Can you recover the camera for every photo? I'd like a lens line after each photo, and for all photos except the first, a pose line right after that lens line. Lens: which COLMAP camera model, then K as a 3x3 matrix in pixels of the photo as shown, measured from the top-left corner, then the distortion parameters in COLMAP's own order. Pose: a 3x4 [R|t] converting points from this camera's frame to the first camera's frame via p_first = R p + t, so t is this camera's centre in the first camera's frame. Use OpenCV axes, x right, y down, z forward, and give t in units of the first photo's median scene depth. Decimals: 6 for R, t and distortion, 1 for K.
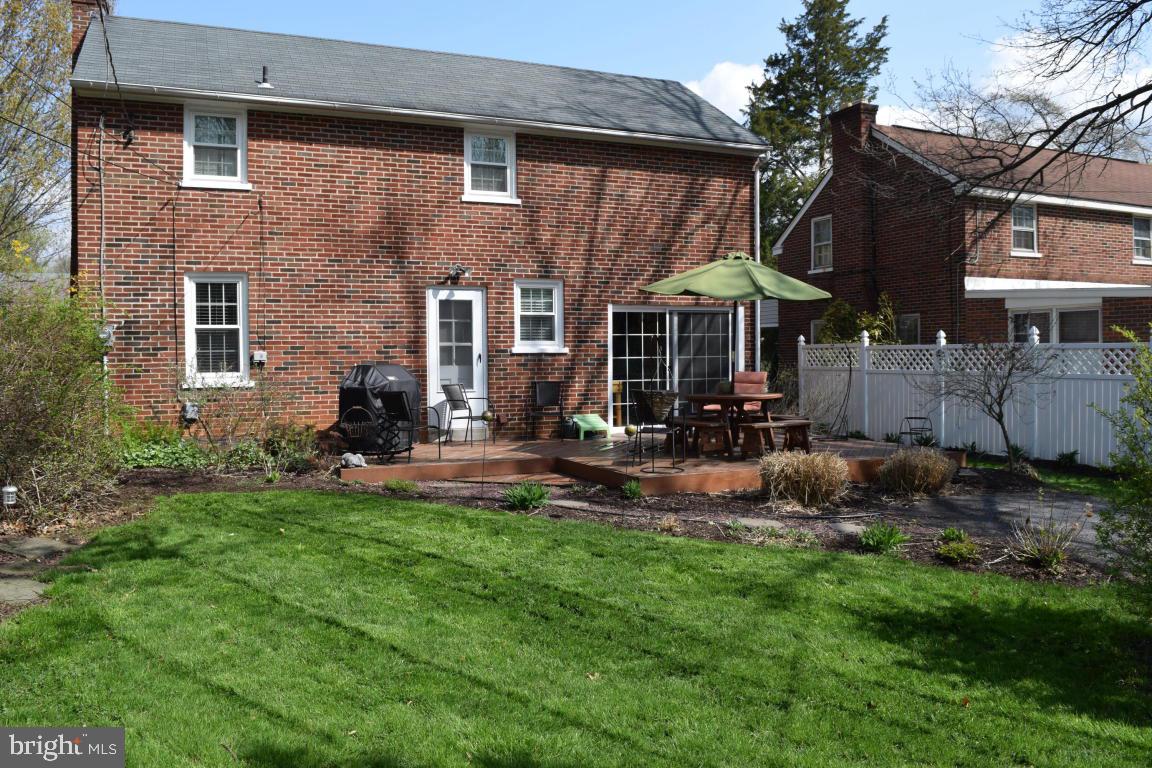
lens RADIAL K [[900.5, 0, 576.0], [0, 900.5, 384.0], [0, 0, 1]] dist [-0.104084, 0.036258]
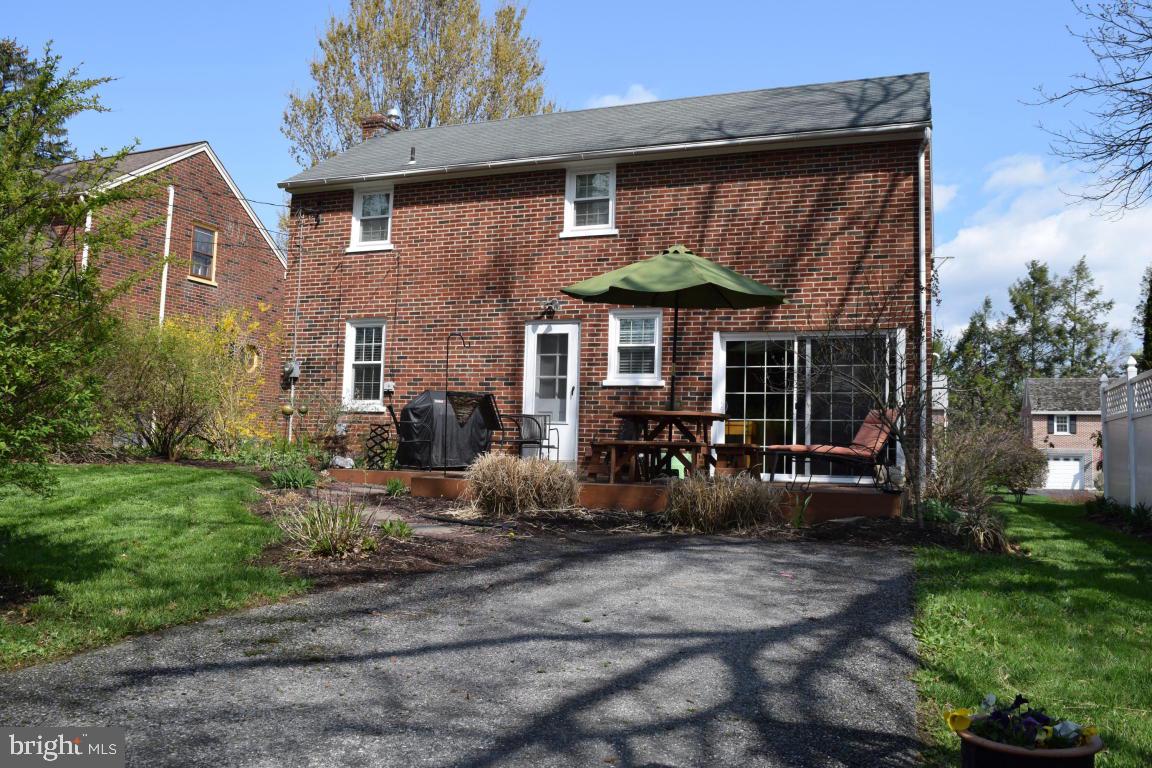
lens RADIAL K [[900.5, 0, 576.0], [0, 900.5, 384.0], [0, 0, 1]] dist [-0.104084, 0.036258]
pose [[0.709118, -0.024325, -0.704670, 0.615359], [-0.057784, 0.994038, -0.092463, 0.057399], [0.702718, 0.106286, 0.703485, 0.308348]]
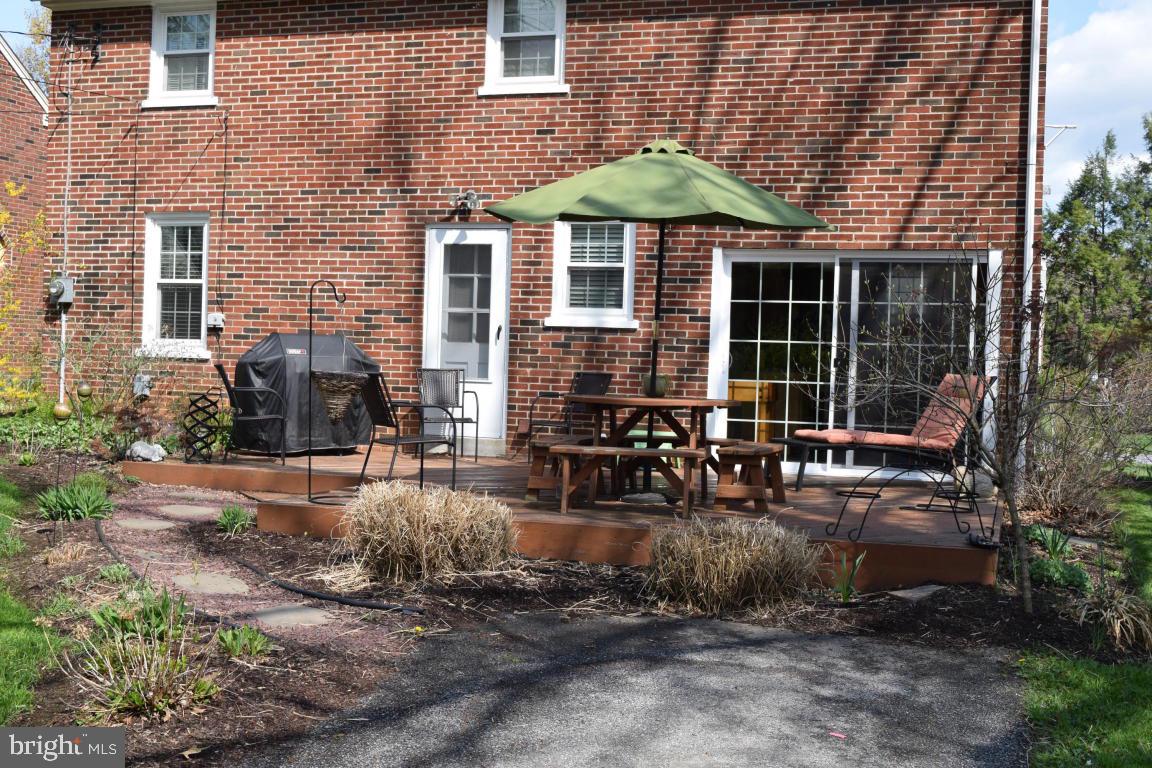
lens RADIAL K [[1345.2, 0, 577.3], [0, 1345.2, 381.3], [0, 0, 1]] dist [-0.063238, 0.026391]
pose [[0.751912, 0.045473, -0.657694, 0.599831], [-0.057290, 0.998351, 0.003529, 0.000125], [0.656770, 0.035026, 0.753277, 0.307483]]
